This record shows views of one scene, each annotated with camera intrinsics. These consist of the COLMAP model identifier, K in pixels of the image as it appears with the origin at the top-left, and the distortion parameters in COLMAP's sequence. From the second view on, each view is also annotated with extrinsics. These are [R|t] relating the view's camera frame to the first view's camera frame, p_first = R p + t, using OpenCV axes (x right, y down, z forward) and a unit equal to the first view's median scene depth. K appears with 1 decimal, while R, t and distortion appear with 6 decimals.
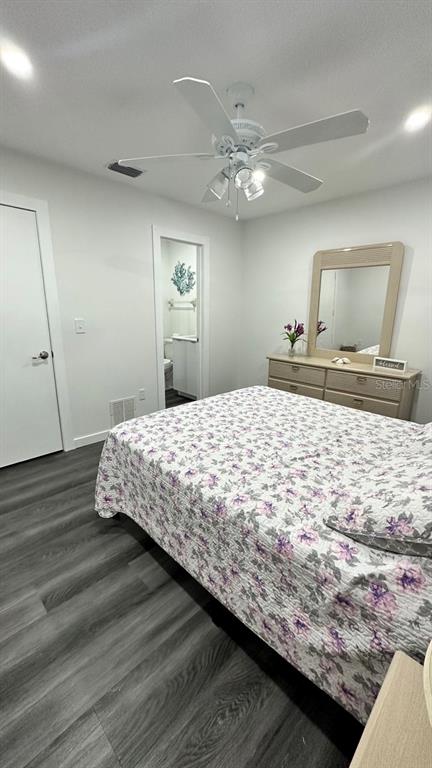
lens RADIAL K [[306.5, 0, 216.5], [0, 306.5, 385.0], [0, 0, 1]] dist [-0.007073, 0.000714]
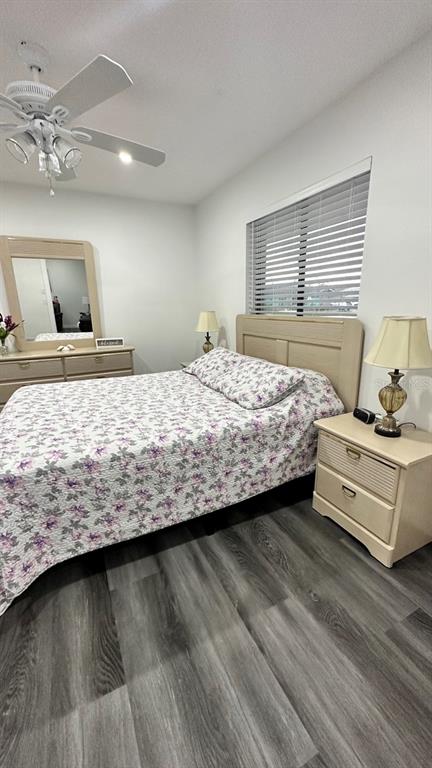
lens RADIAL K [[306.5, 0, 216.5], [0, 306.5, 385.0], [0, 0, 1]] dist [-0.007073, 0.000714]
pose [[0.321287, -0.258096, 0.911132, -1.025952], [0.253159, 0.950534, 0.179988, -0.042483], [-0.912516, 0.172833, 0.370734, 0.401156]]
